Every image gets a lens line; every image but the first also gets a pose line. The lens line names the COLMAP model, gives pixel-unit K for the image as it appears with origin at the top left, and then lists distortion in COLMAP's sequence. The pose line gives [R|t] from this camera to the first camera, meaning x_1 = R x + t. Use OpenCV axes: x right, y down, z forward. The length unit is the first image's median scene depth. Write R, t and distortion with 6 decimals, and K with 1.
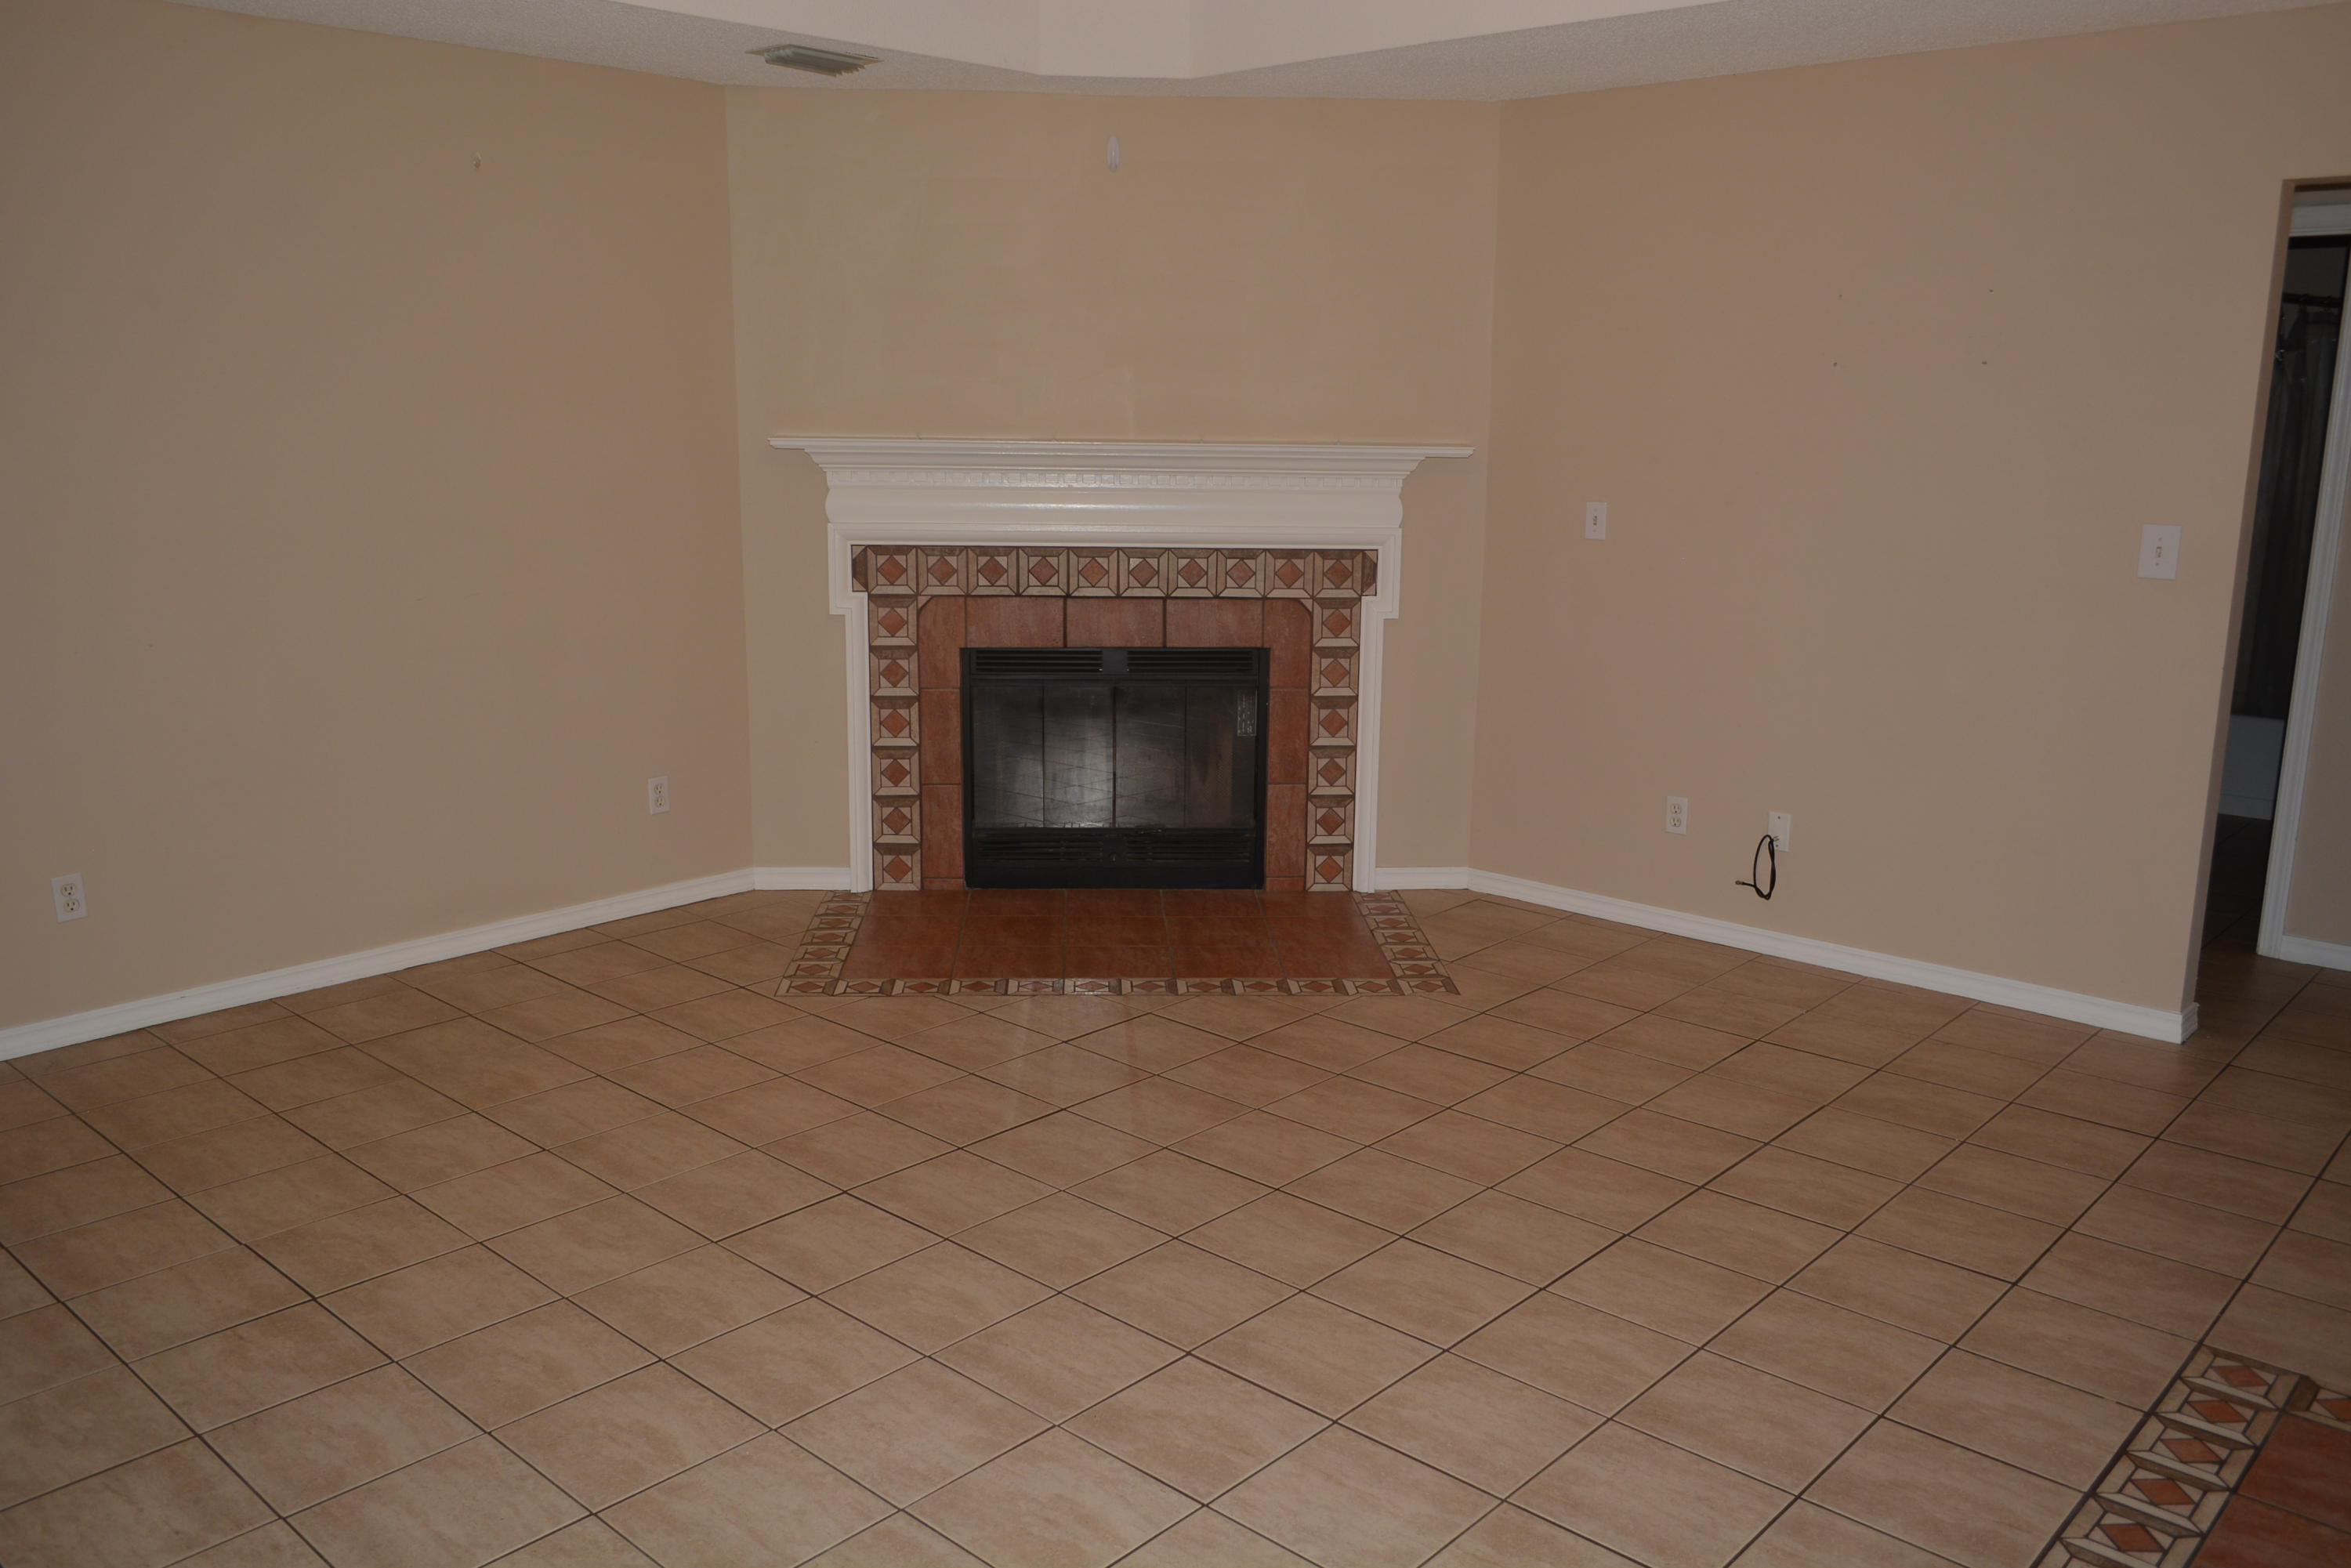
lens RADIAL K [[1853.5, 0, 1161.0], [0, 1853.5, 770.8], [0, 0, 1]] dist [-0.012428, 0.005725]
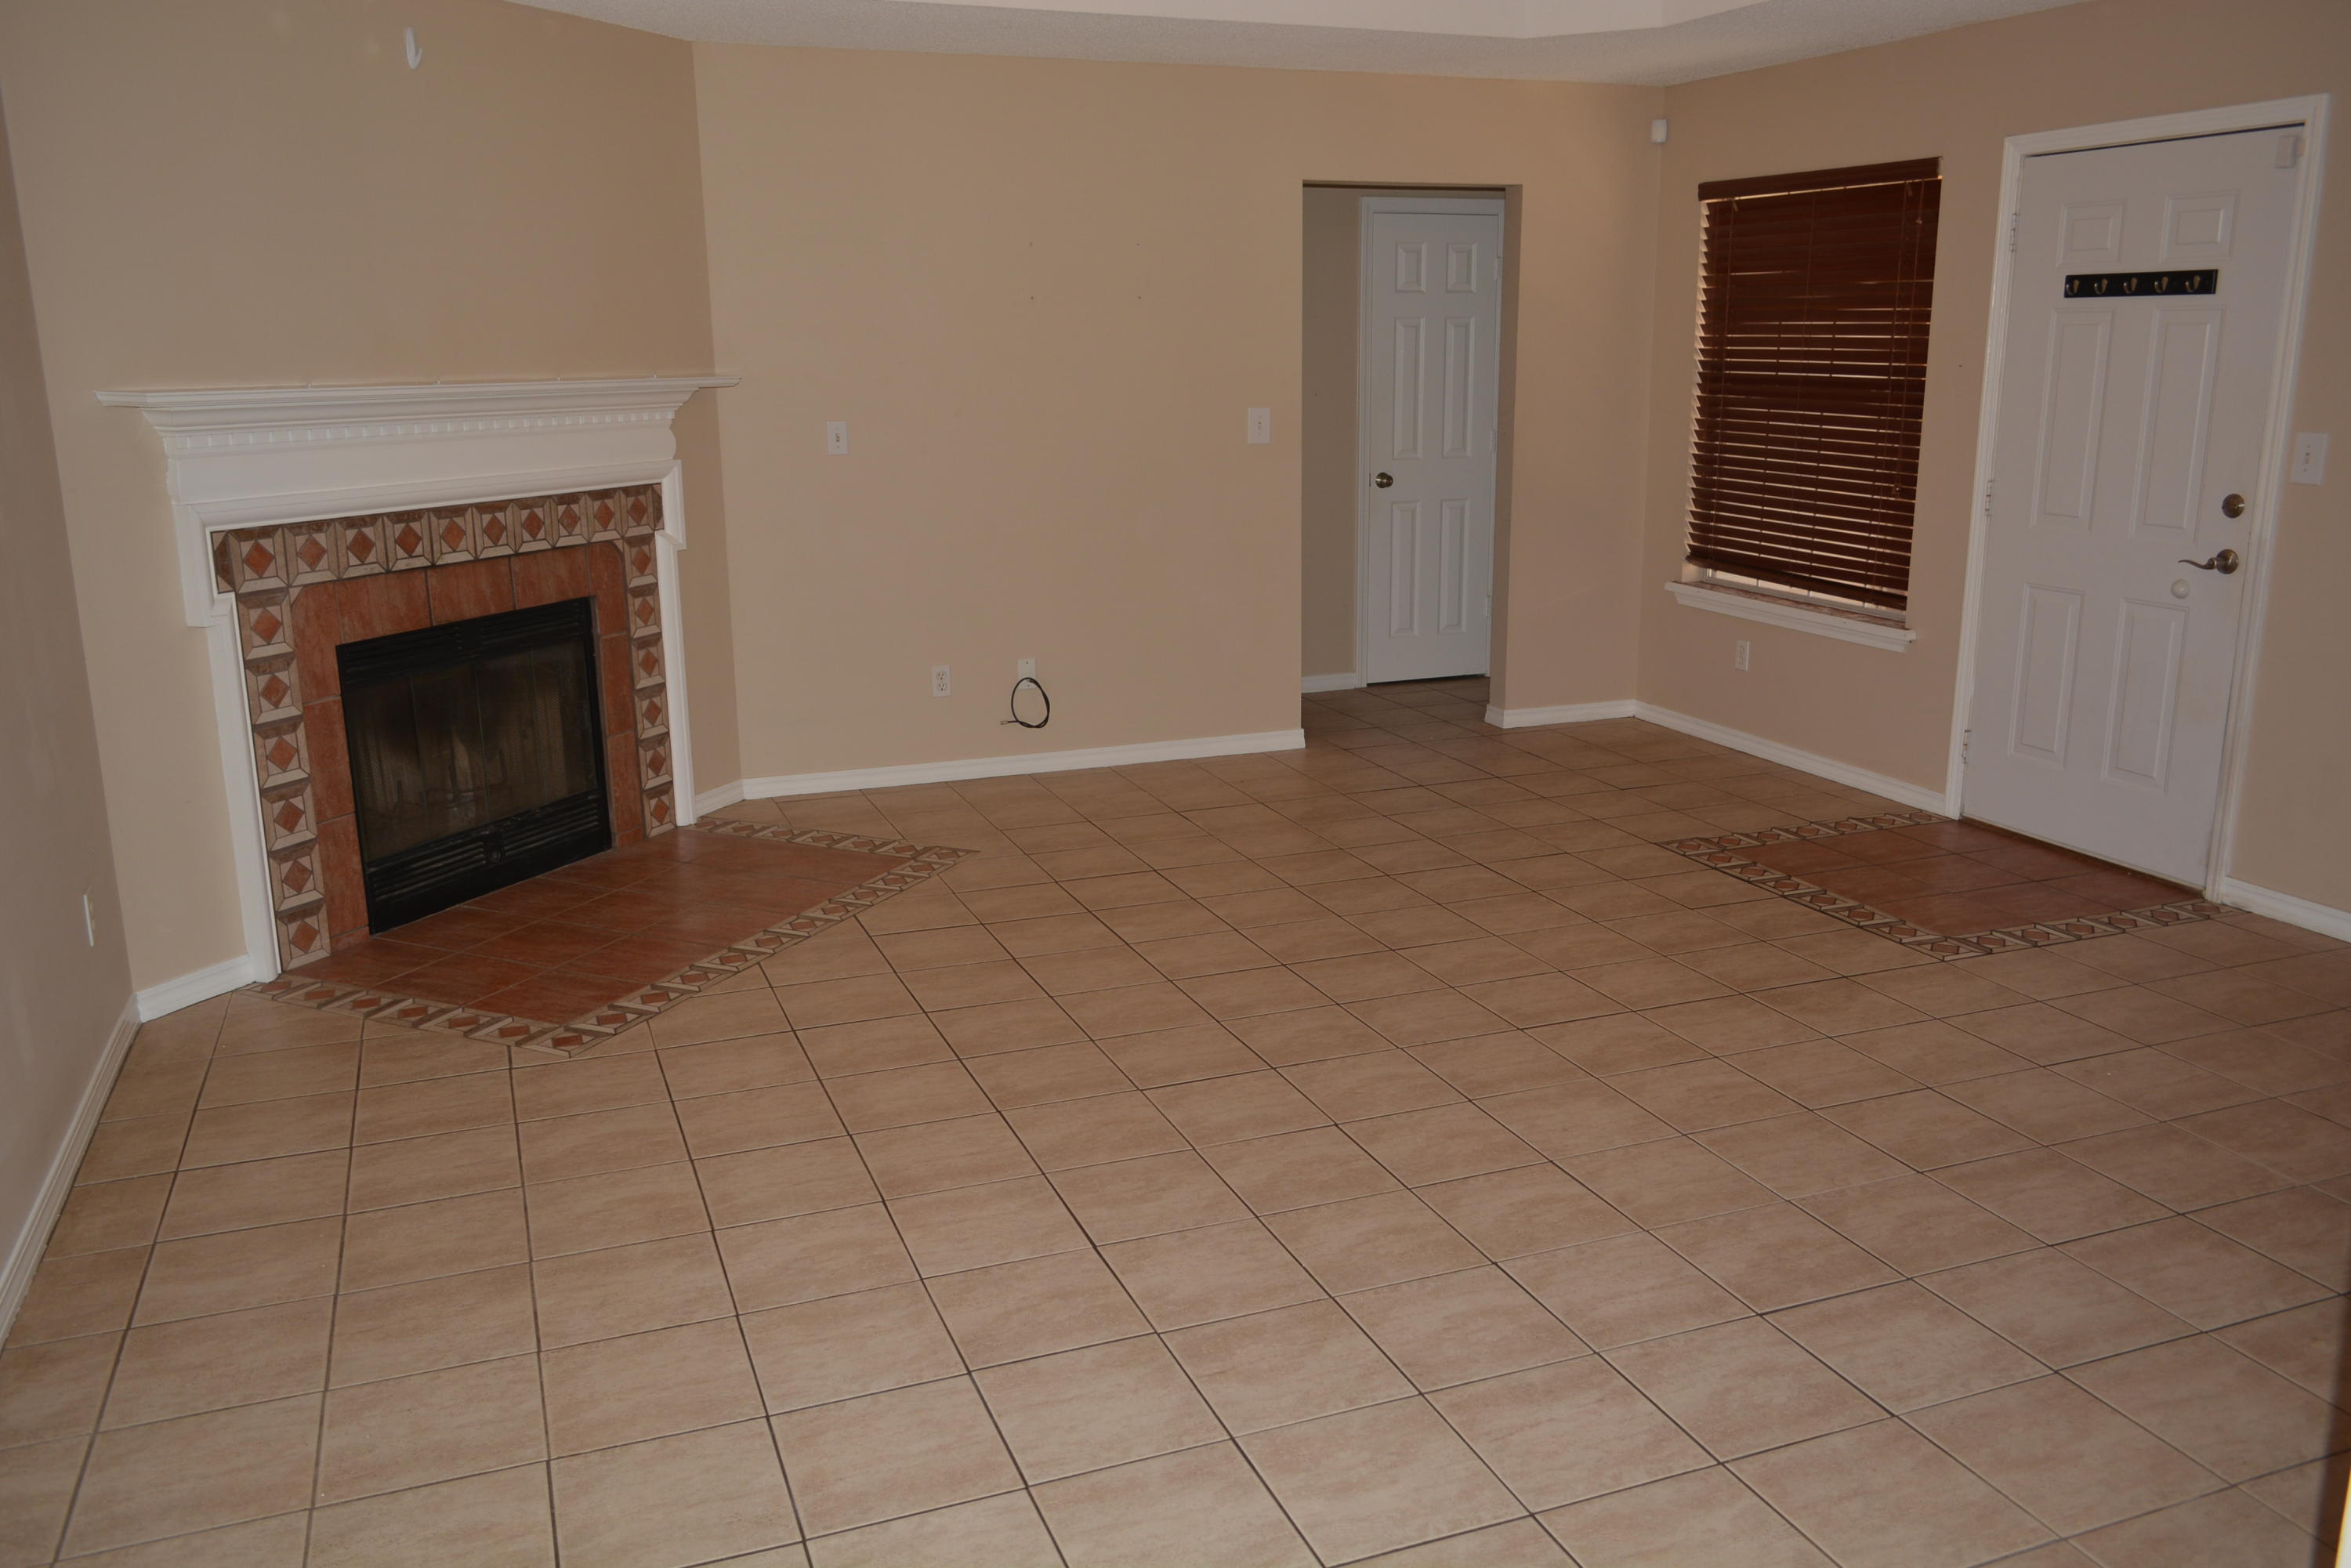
lens RADIAL K [[1853.5, 0, 1163.5], [0, 1853.5, 788.2], [0, 0, 1]] dist [-0.012428, 0.005725]
pose [[0.438502, -0.224422, 0.870259, -0.671873], [0.188396, 0.969760, 0.155154, -0.063522], [-0.878762, 0.095917, 0.467522, 0.311305]]
